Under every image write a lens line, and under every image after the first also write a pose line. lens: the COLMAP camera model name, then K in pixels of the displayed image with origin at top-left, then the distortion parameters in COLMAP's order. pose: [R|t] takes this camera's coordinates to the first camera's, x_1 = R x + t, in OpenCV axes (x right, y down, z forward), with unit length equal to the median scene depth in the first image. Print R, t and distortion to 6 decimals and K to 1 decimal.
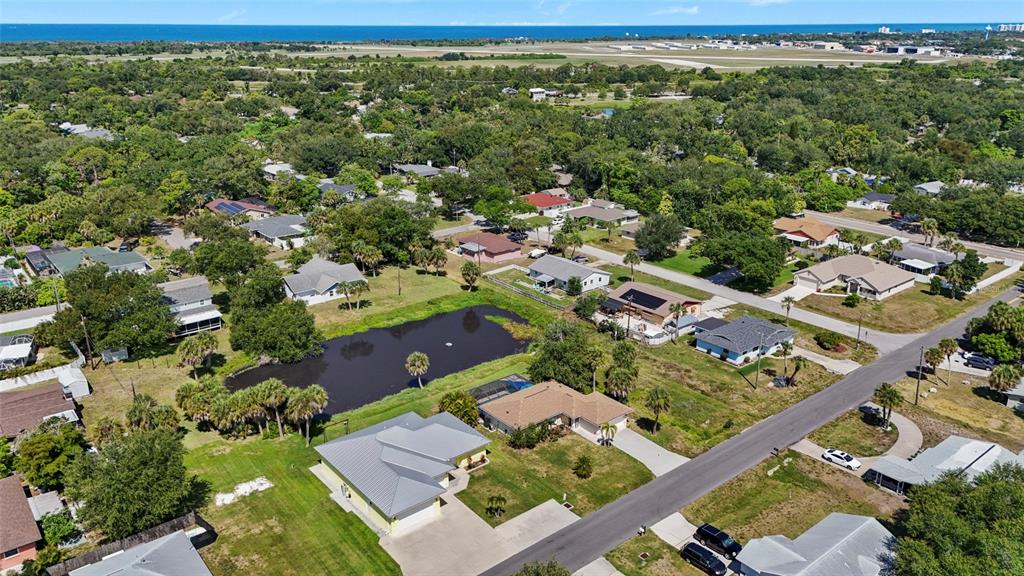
lens RADIAL K [[762.6, 0, 514.3], [0, 762.6, 281.3], [0, 0, 1]] dist [0.106226, -0.115012]
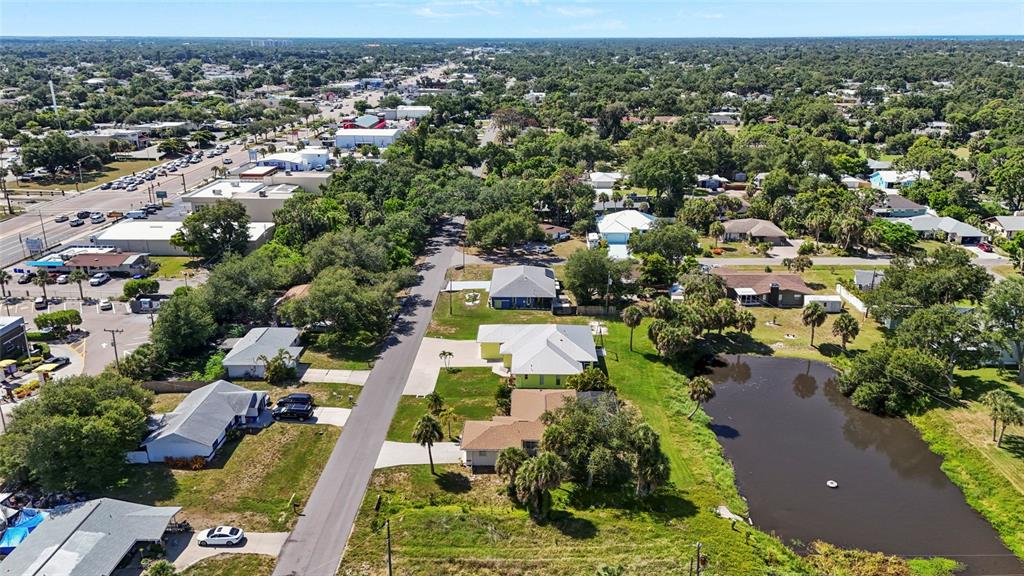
lens RADIAL K [[755.2, 0, 512.0], [0, 755.2, 288.0], [0, 0, 1]] dist [0.089423, -0.101490]
pose [[-0.650864, 0.237244, -0.721173, 0.452250], [-0.240285, 0.836713, 0.492112, -0.269591], [0.720166, 0.493585, -0.487581, 0.907863]]
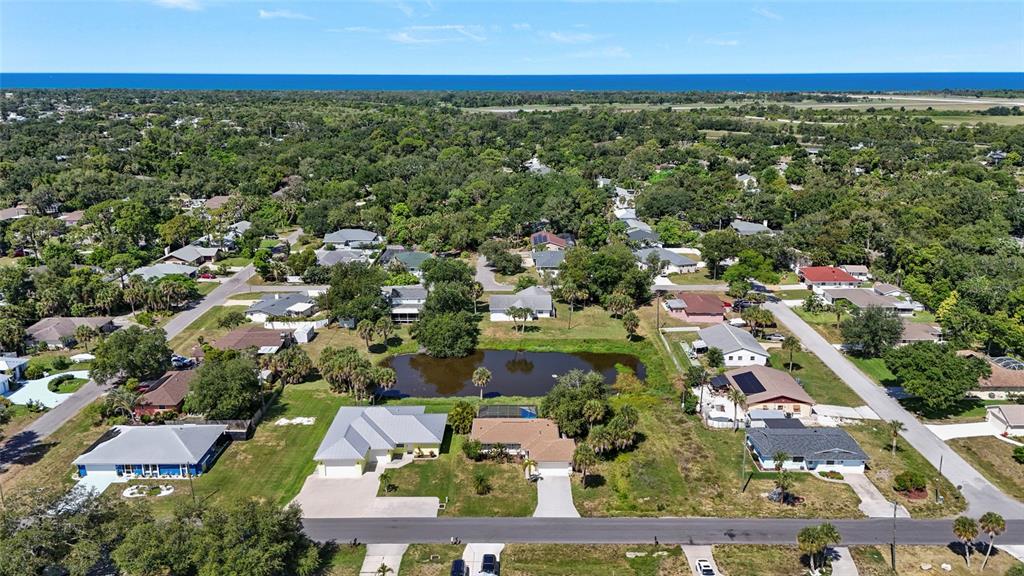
lens RADIAL K [[762.6, 0, 514.3], [0, 762.6, 281.3], [0, 0, 1]] dist [0.106226, -0.115012]
pose [[0.772603, 0.168157, -0.612215, 0.469017], [-0.202971, 0.979101, 0.012785, -0.049680], [0.601570, 0.114385, 0.790588, 0.048242]]
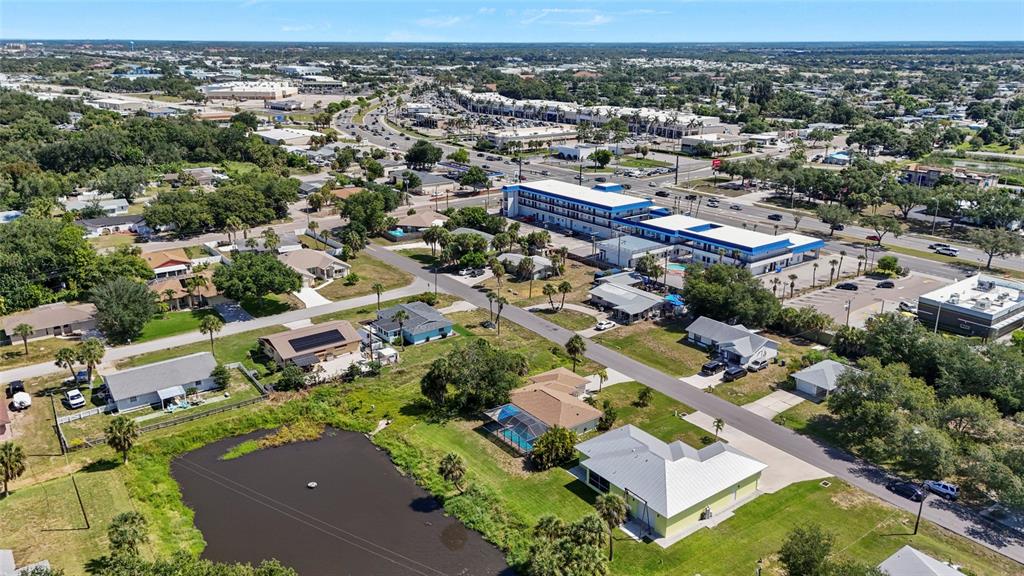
lens RADIAL K [[762.6, 0, 514.3], [0, 762.6, 281.3], [0, 0, 1]] dist [0.106226, -0.115012]
pose [[0.041817, -0.300490, 0.952868, -0.623036], [0.319033, 0.907791, 0.272274, -0.199005], [-0.946821, 0.292610, 0.133828, 0.584293]]
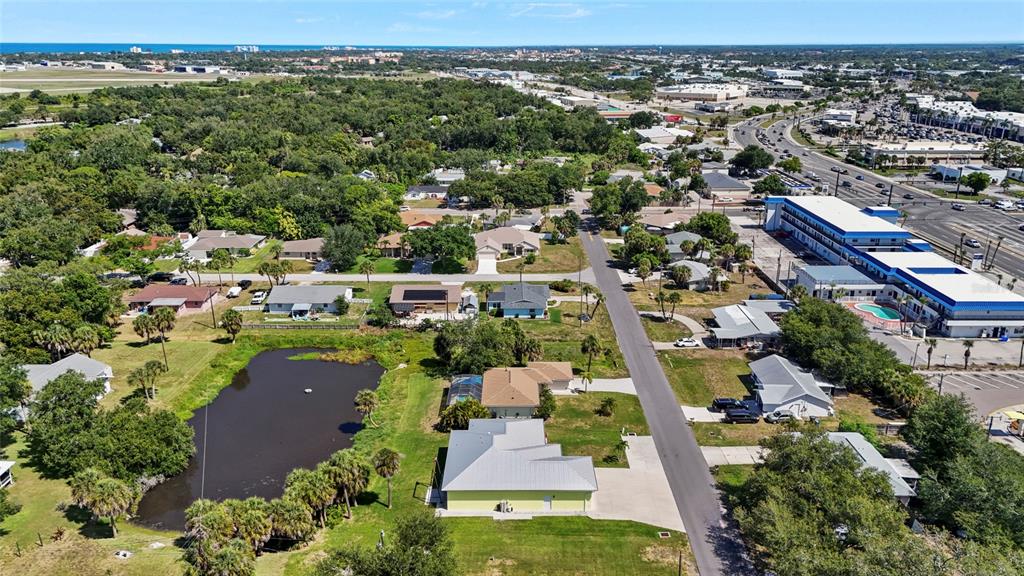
lens RADIAL K [[762.6, 0, 514.3], [0, 762.6, 281.3], [0, 0, 1]] dist [0.106226, -0.115012]
pose [[0.631432, -0.229788, 0.740602, -0.508868], [0.246870, 0.964960, 0.088920, -0.055958], [-0.735084, 0.126686, 0.666035, 0.165290]]
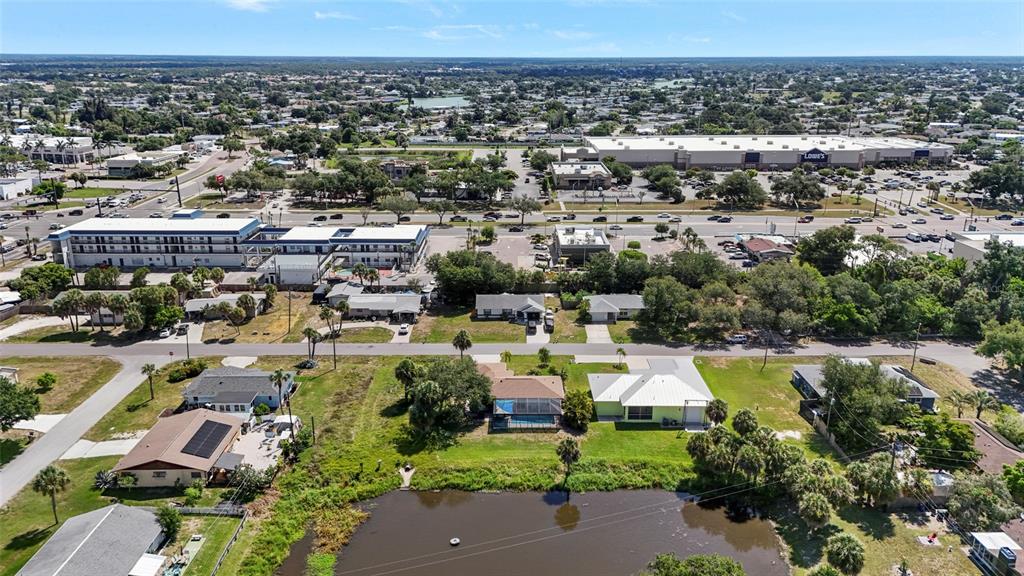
lens RADIAL K [[755.2, 0, 512.0], [0, 755.2, 288.0], [0, 0, 1]] dist [0.089423, -0.101490]
pose [[-0.779611, -0.185588, 0.598133, -0.413264], [0.197830, 0.833198, 0.516376, -0.371193], [-0.594197, 0.520901, -0.612856, 1.100930]]
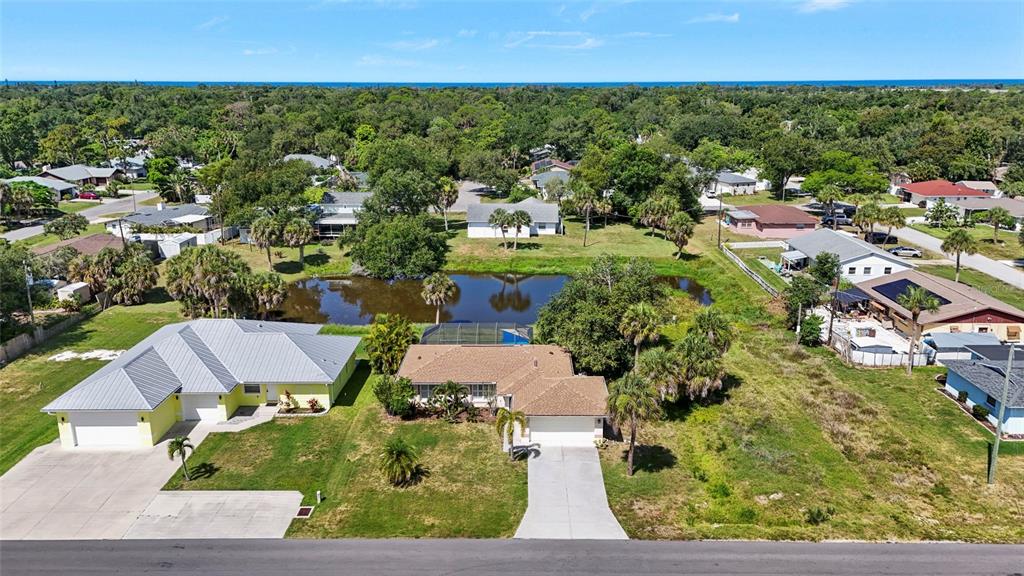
lens RADIAL K [[755.2, 0, 512.0], [0, 755.2, 288.0], [0, 0, 1]] dist [0.089423, -0.101490]
pose [[0.765633, 0.168845, -0.620723, 0.265518], [-0.202925, 0.979063, 0.016020, 0.061189], [0.610432, 0.113695, 0.783866, 0.377292]]
